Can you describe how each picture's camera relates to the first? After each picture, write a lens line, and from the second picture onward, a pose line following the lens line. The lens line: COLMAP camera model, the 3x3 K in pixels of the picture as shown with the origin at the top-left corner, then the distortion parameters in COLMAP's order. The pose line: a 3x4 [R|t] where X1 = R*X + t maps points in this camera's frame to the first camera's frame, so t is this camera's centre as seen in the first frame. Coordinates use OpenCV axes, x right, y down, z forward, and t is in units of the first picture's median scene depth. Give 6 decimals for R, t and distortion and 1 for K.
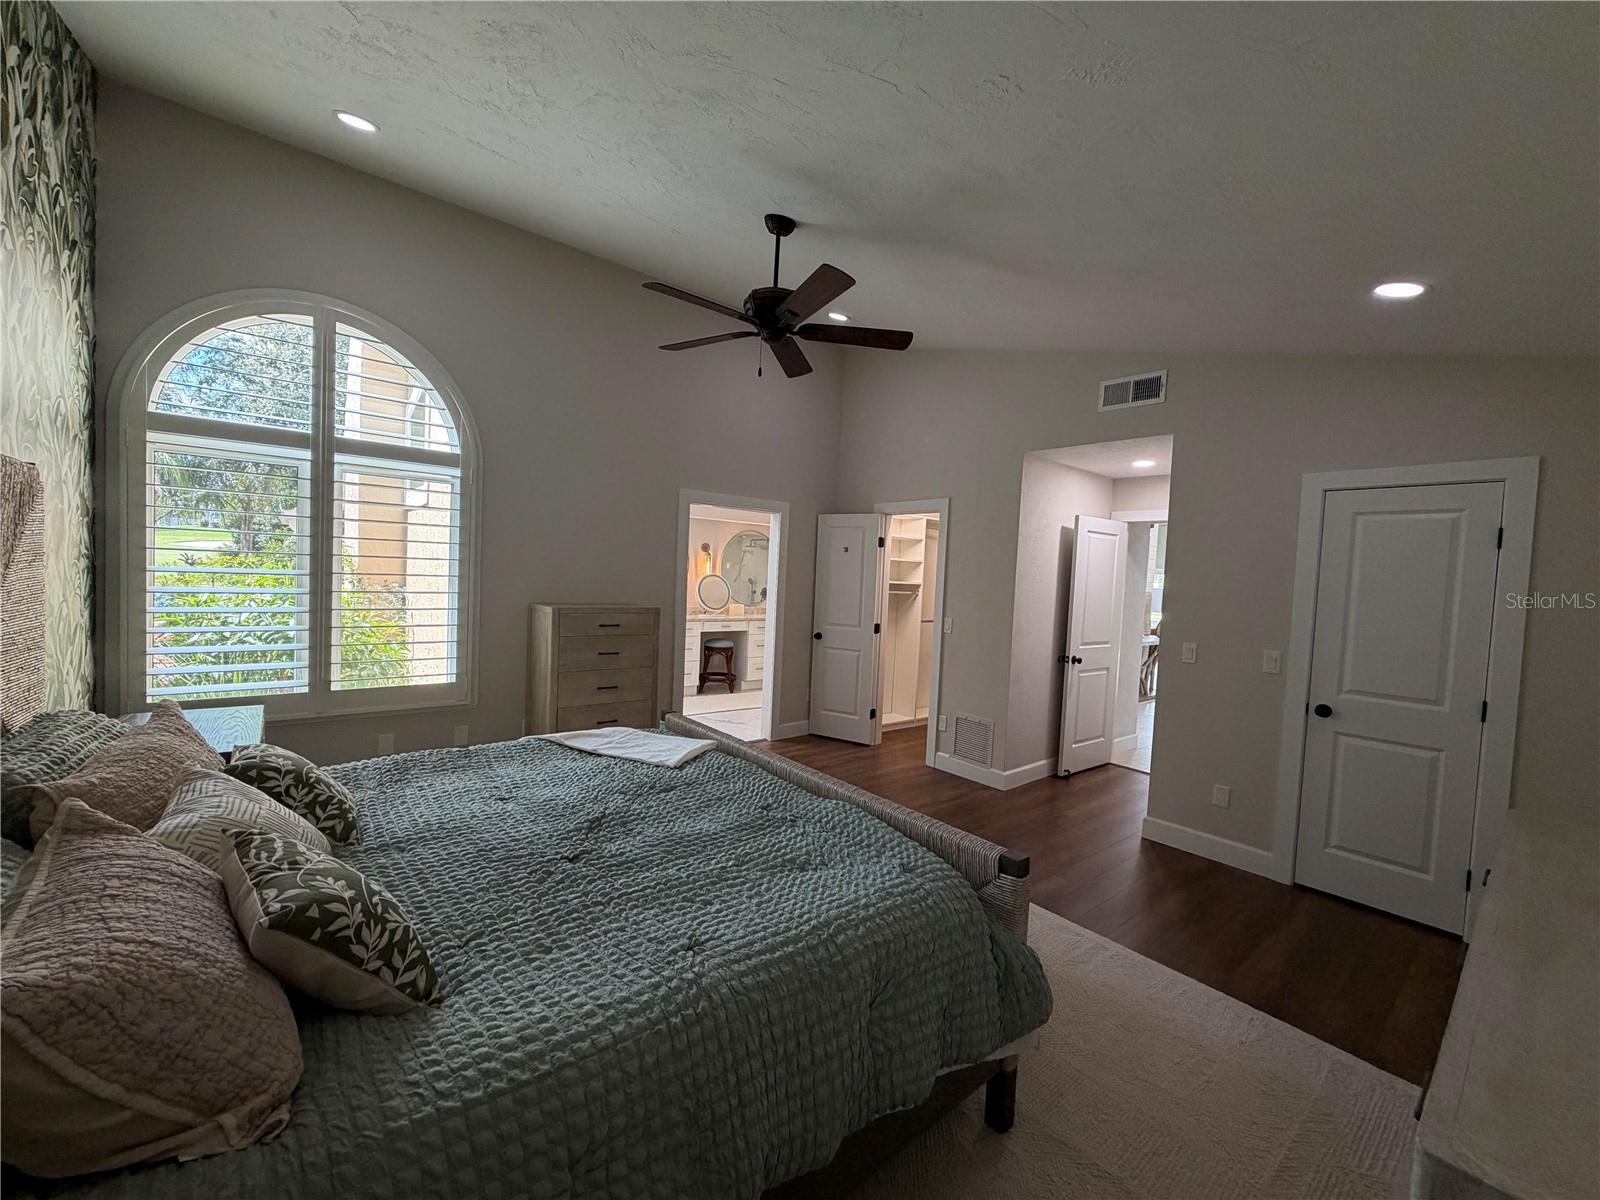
lens RADIAL K [[637.8, 0, 800.5], [0, 637.8, 596.5], [0, 0, 1]] dist [-0.001046, -0.000026]
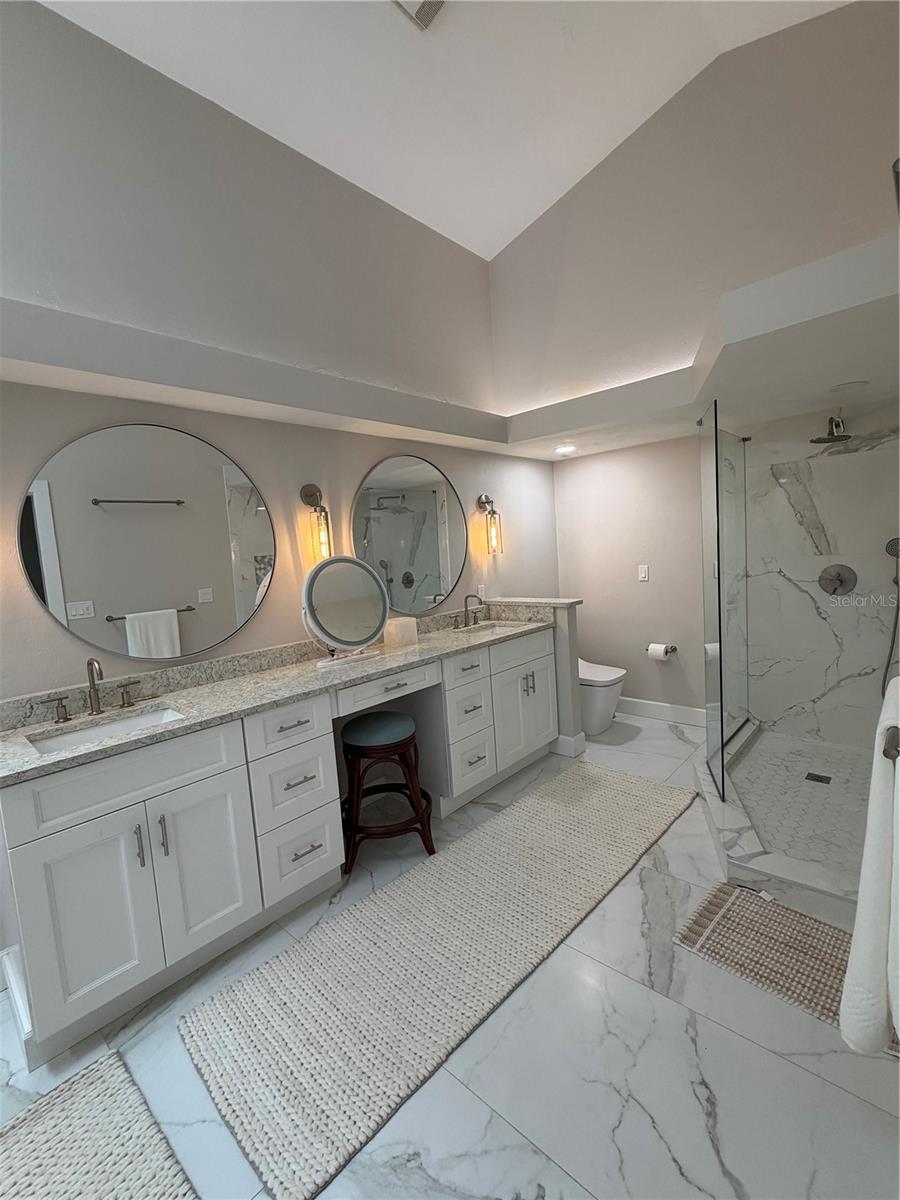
lens RADIAL K [[523.6, 0, 450.5], [0, 523.6, 597.0], [0, 0, 1]] dist [-0.000302, -0.000007]
pose [[0.984870, -0.120433, 0.124610, -0.114412], [0.113374, 0.991598, 0.062295, -0.023345], [-0.131065, -0.047225, 0.990248, 0.673721]]
